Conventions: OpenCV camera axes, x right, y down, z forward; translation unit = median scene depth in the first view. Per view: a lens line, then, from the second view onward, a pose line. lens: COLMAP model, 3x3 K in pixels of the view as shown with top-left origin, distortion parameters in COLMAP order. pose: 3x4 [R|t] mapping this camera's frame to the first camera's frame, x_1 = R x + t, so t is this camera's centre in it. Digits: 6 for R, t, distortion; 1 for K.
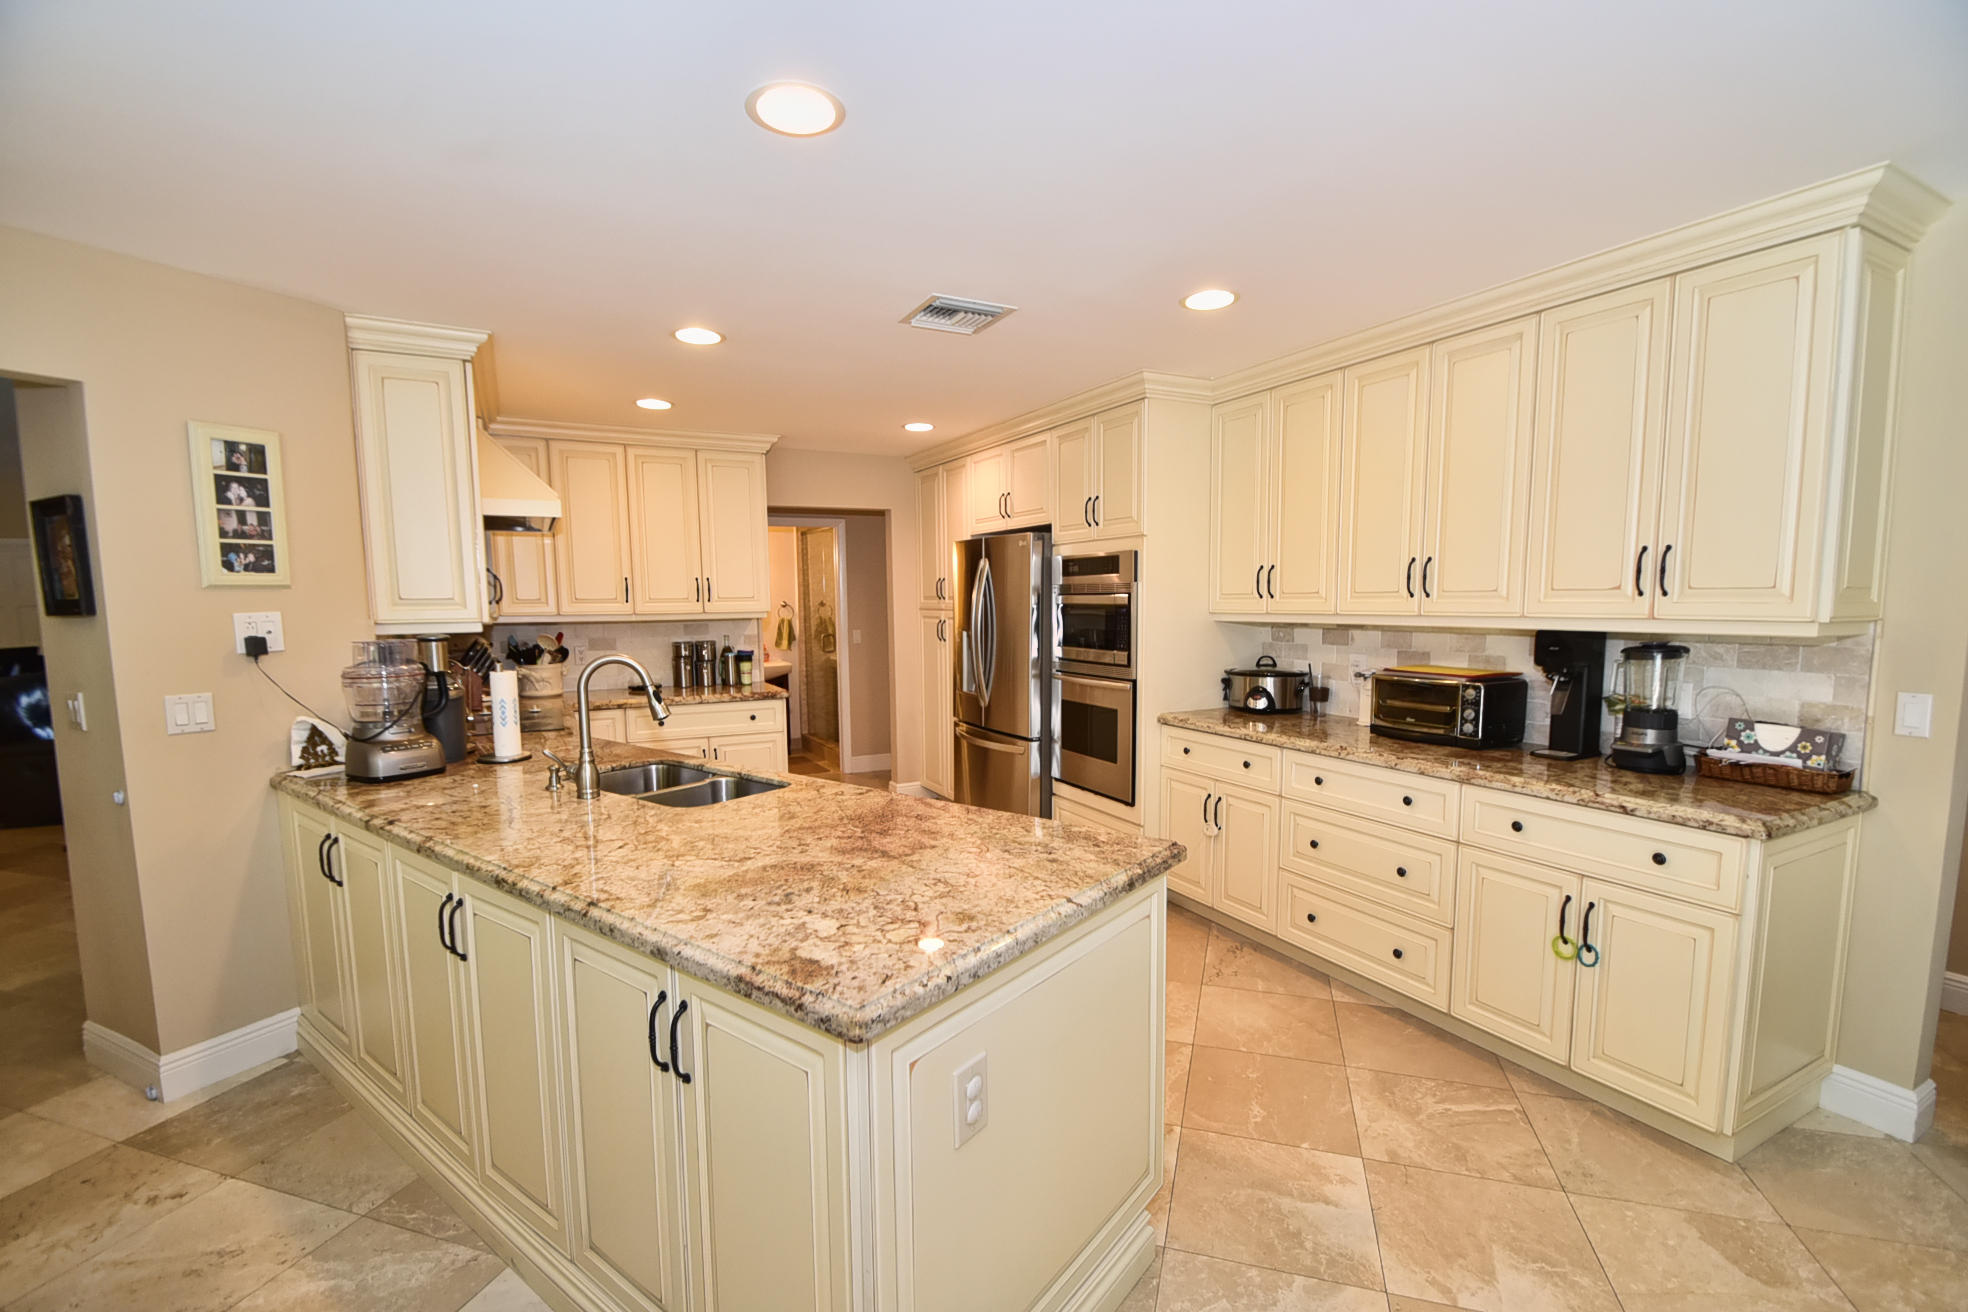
lens RADIAL K [[858.5, 0, 960.7], [0, 858.5, 676.9], [0, 0, 1]] dist [0.000990, -0.003656]
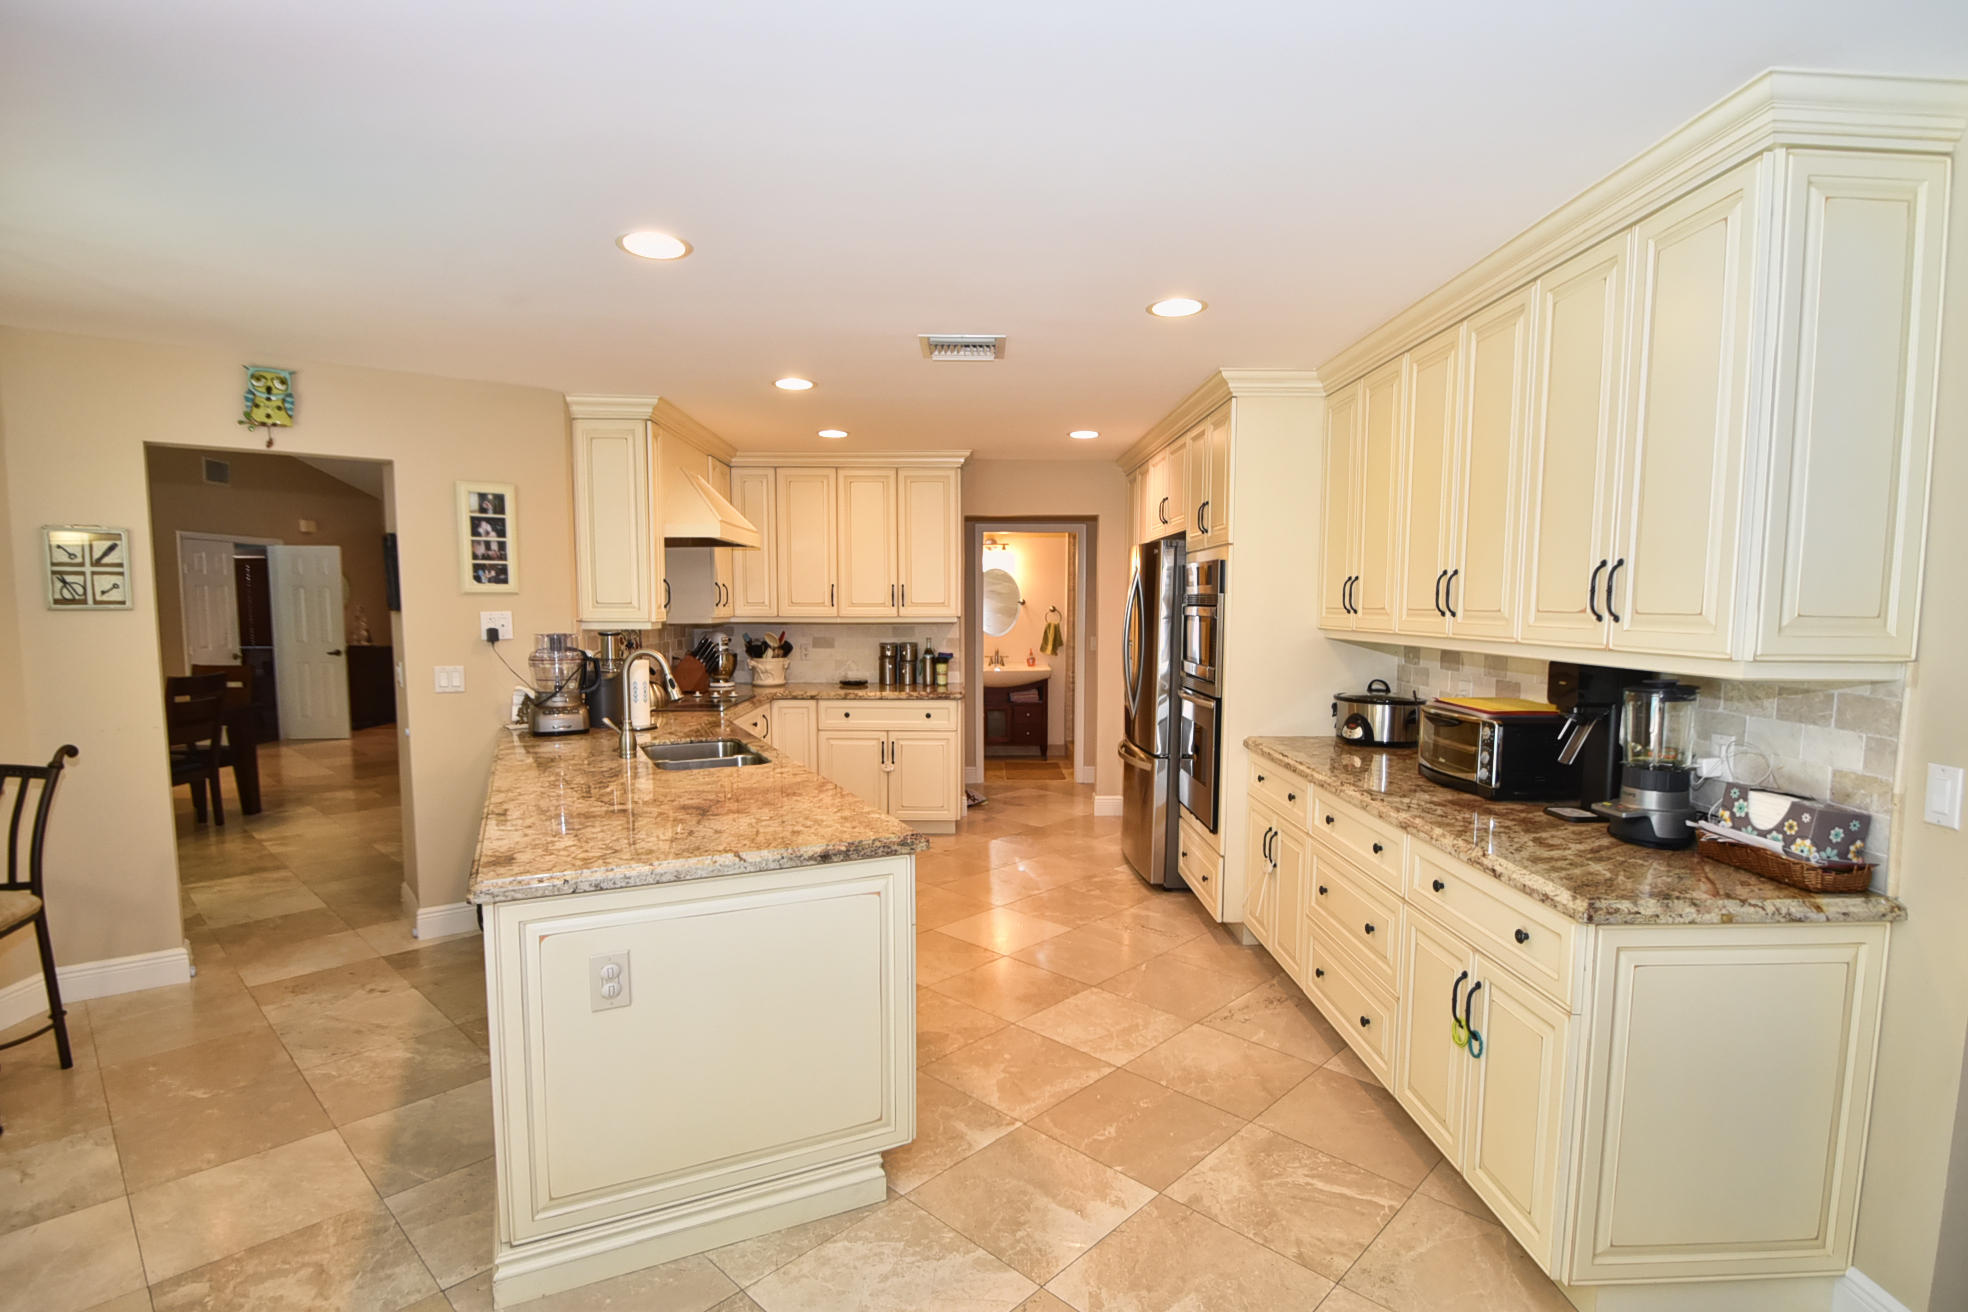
lens RADIAL K [[940.6, 0, 974.4], [0, 940.6, 671.2], [0, 0, 1]] dist [0.000797, -0.000373]
pose [[0.897062, 0.045181, -0.439590, 0.555466], [-0.052053, 0.998638, -0.003584, -0.011332], [0.438829, 0.026097, 0.898192, -0.048888]]
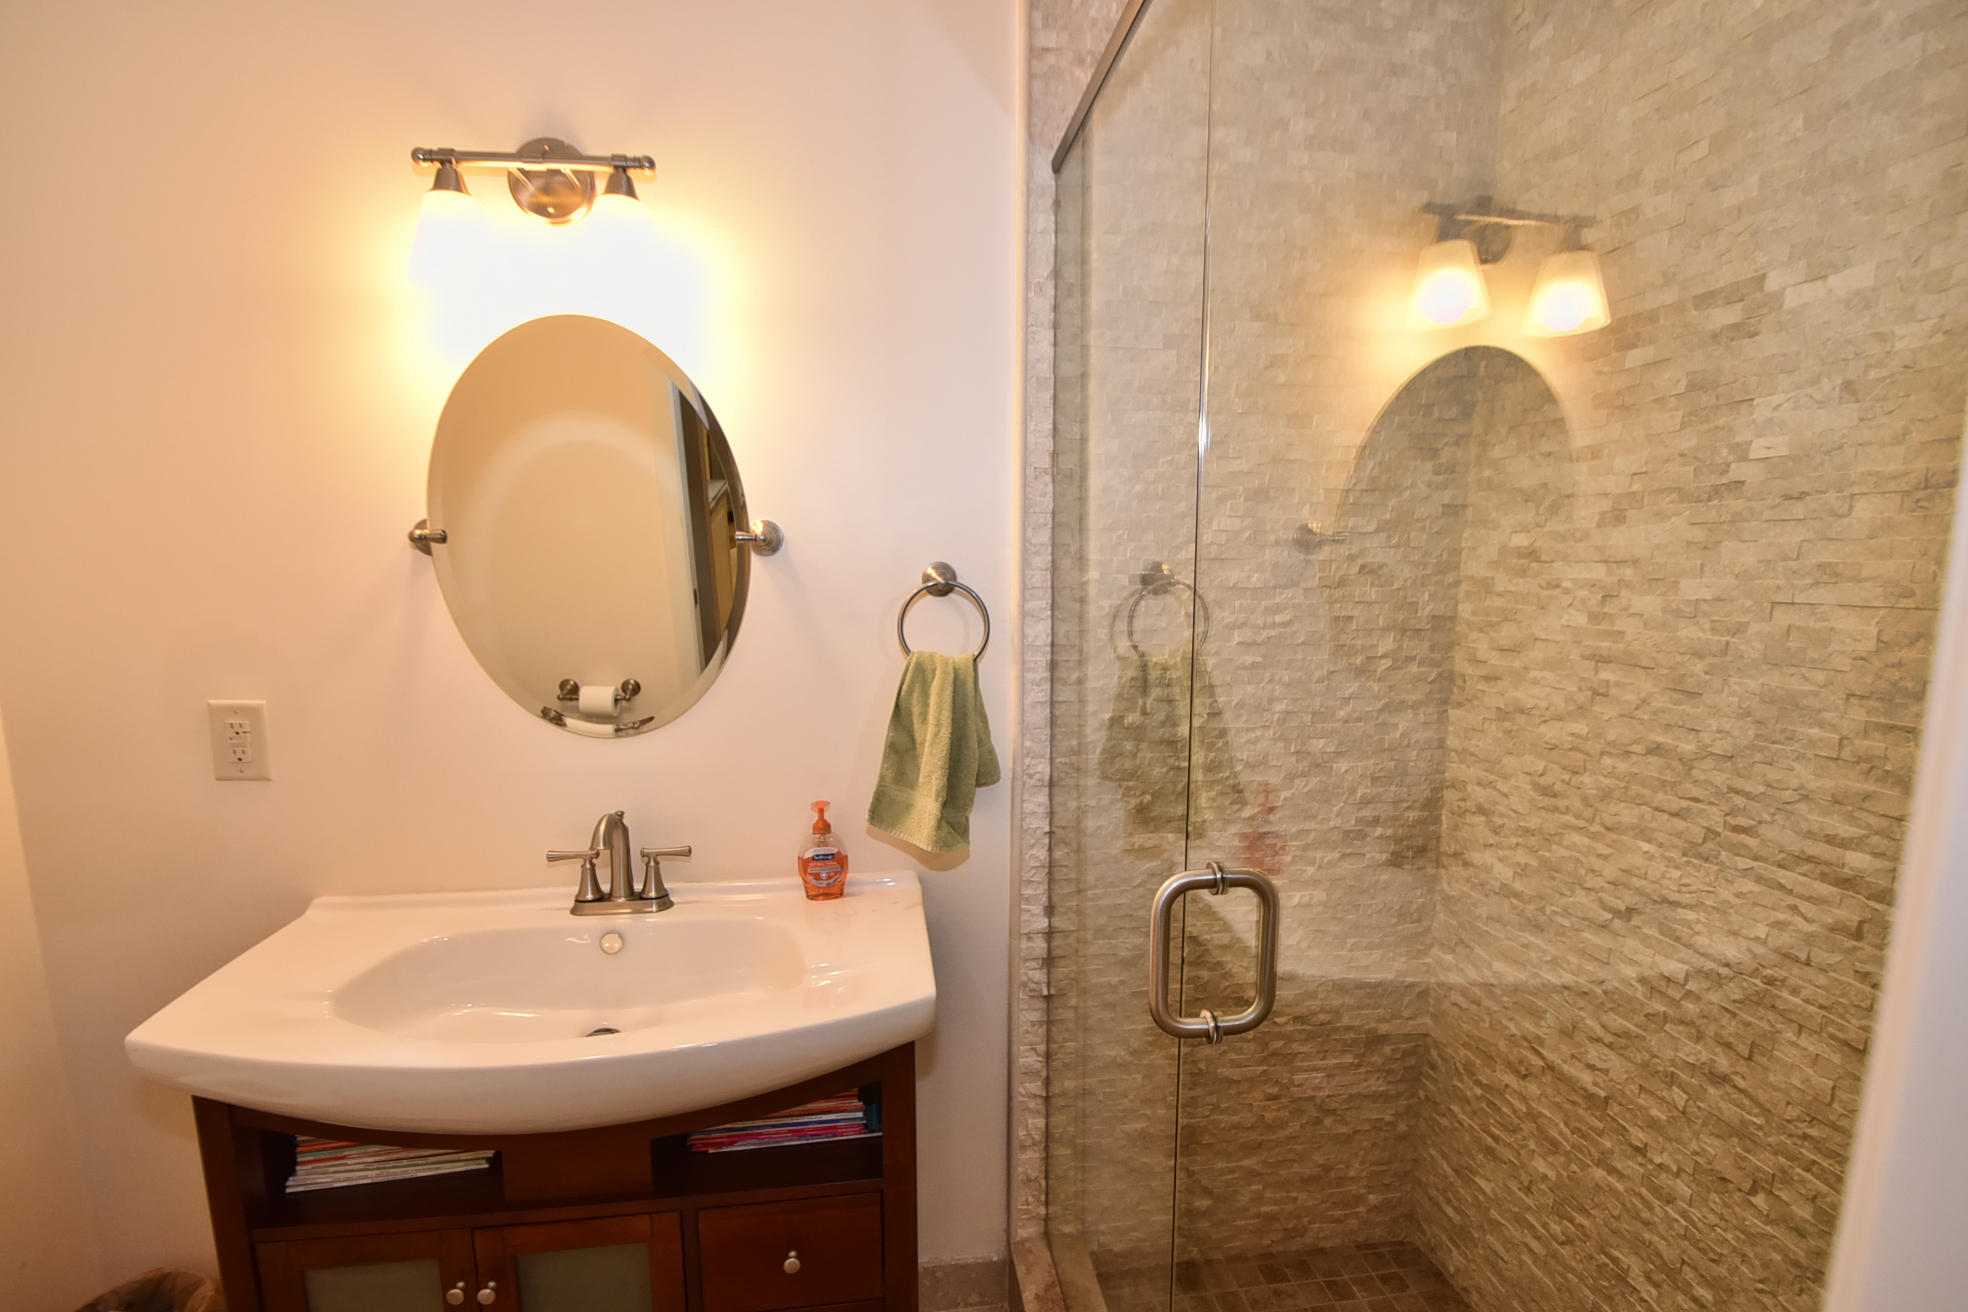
lens RADIAL K [[875.3, 0, 986.8], [0, 875.3, 657.6], [0, 0, 1]] dist [-0.000849, -0.009336]
pose [[0.942570, 0.062497, -0.328110, -0.385997], [-0.045198, 0.997169, 0.060095, -0.226591], [0.330937, -0.041814, 0.942726, 2.363221]]
